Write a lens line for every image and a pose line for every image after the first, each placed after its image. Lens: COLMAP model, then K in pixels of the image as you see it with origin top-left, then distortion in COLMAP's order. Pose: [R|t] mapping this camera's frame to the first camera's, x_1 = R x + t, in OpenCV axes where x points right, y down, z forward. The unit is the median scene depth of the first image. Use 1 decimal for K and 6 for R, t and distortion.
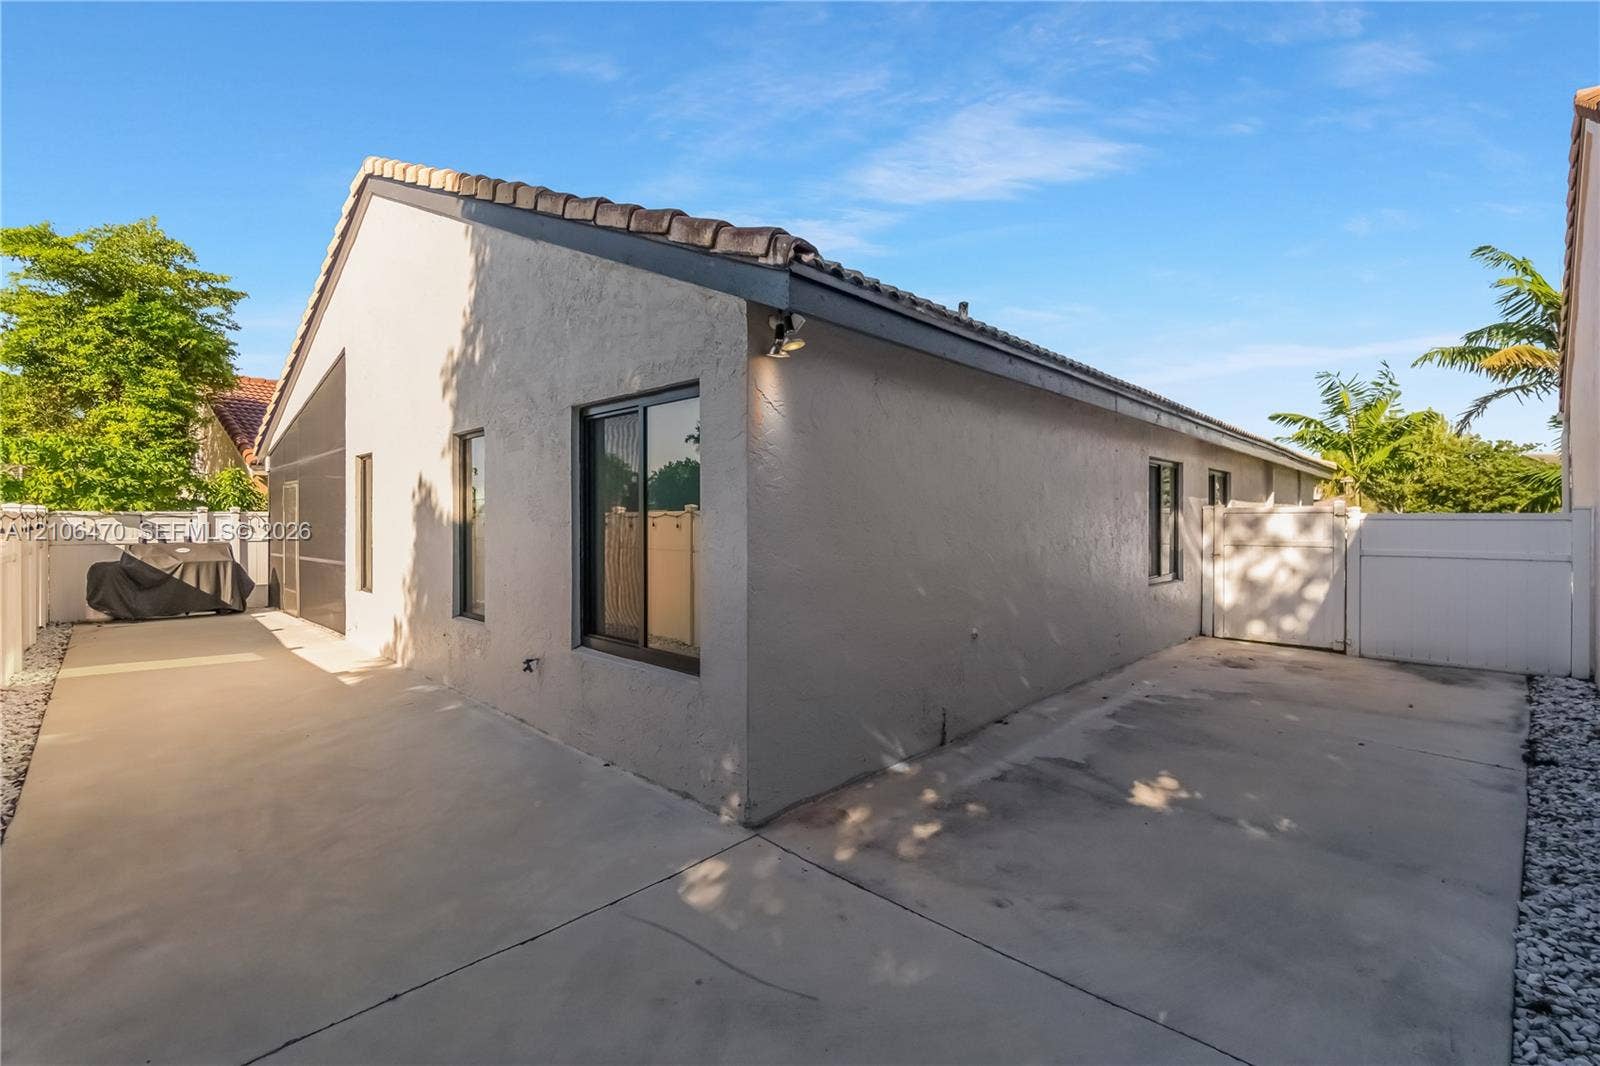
lens RADIAL K [[713.6, 0, 800.1], [0, 713.6, 529.6], [0, 0, 1]] dist [0.001238, -0.003494]
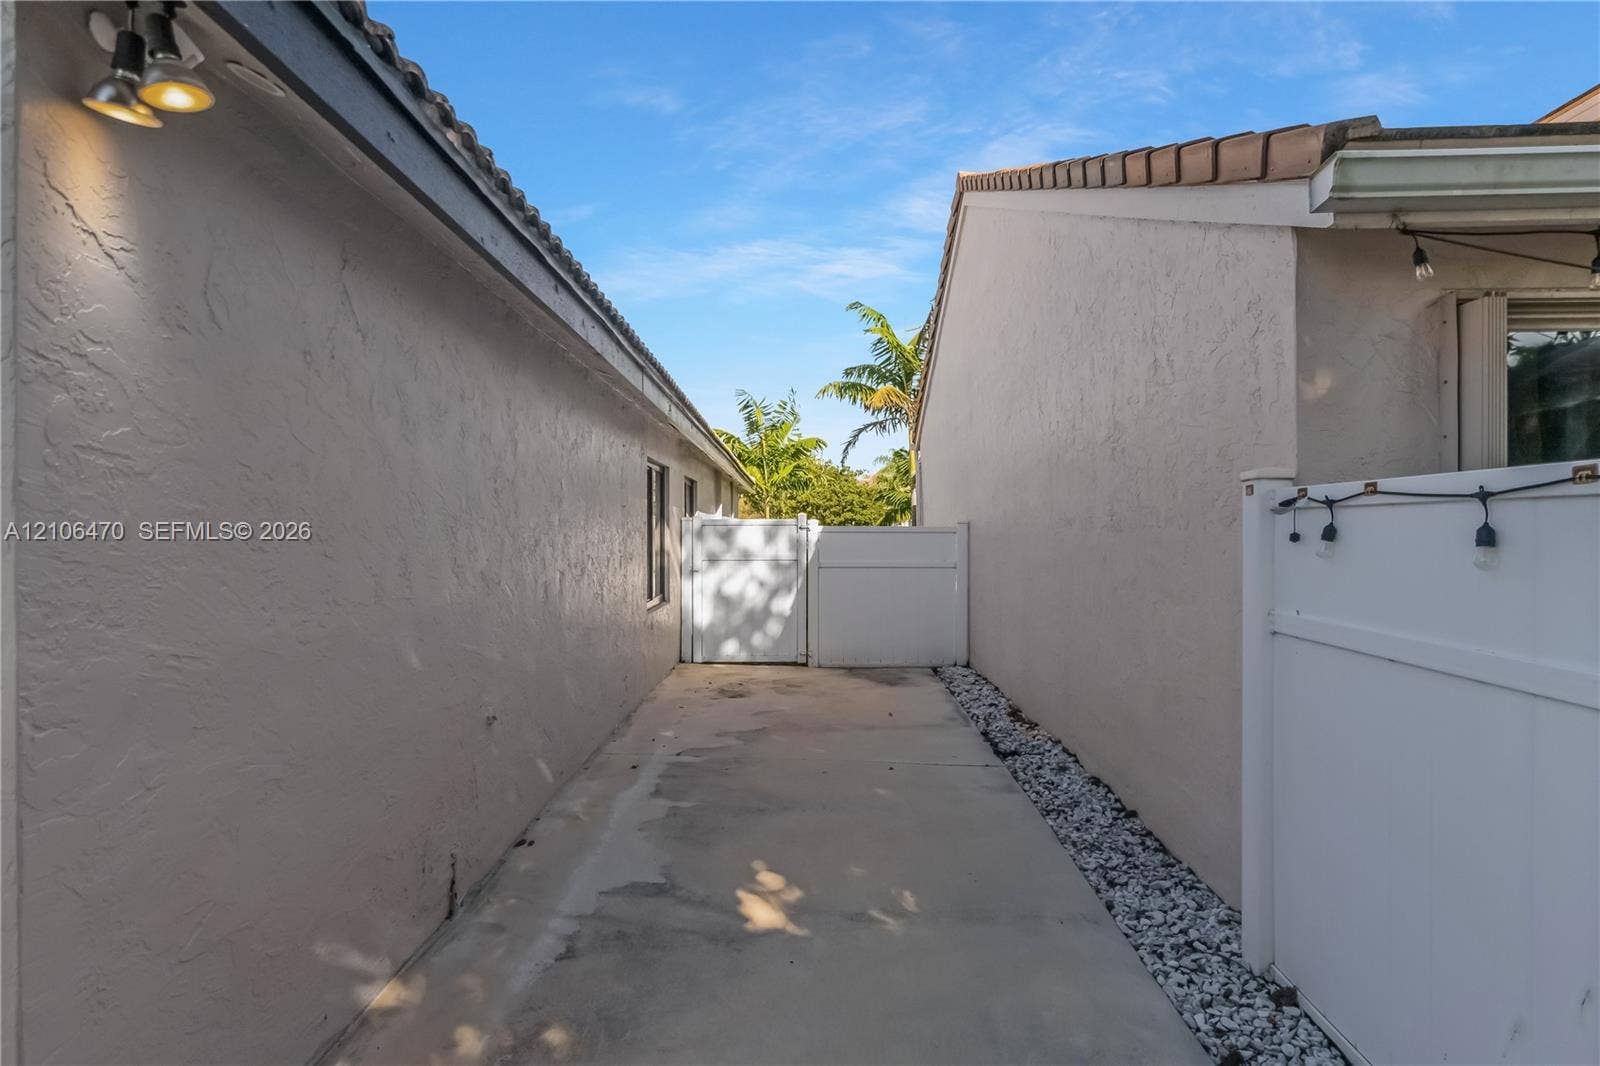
lens RADIAL K [[805.8, 0, 801.0], [0, 805.8, 533.7], [0, 0, 1]] dist [-0.017276, 0.001194]
pose [[0.725227, -0.001095, 0.688509, -0.033711], [0.008520, 0.999936, -0.007383, -0.005029], [-0.688457, 0.011220, 0.725190, 0.242752]]
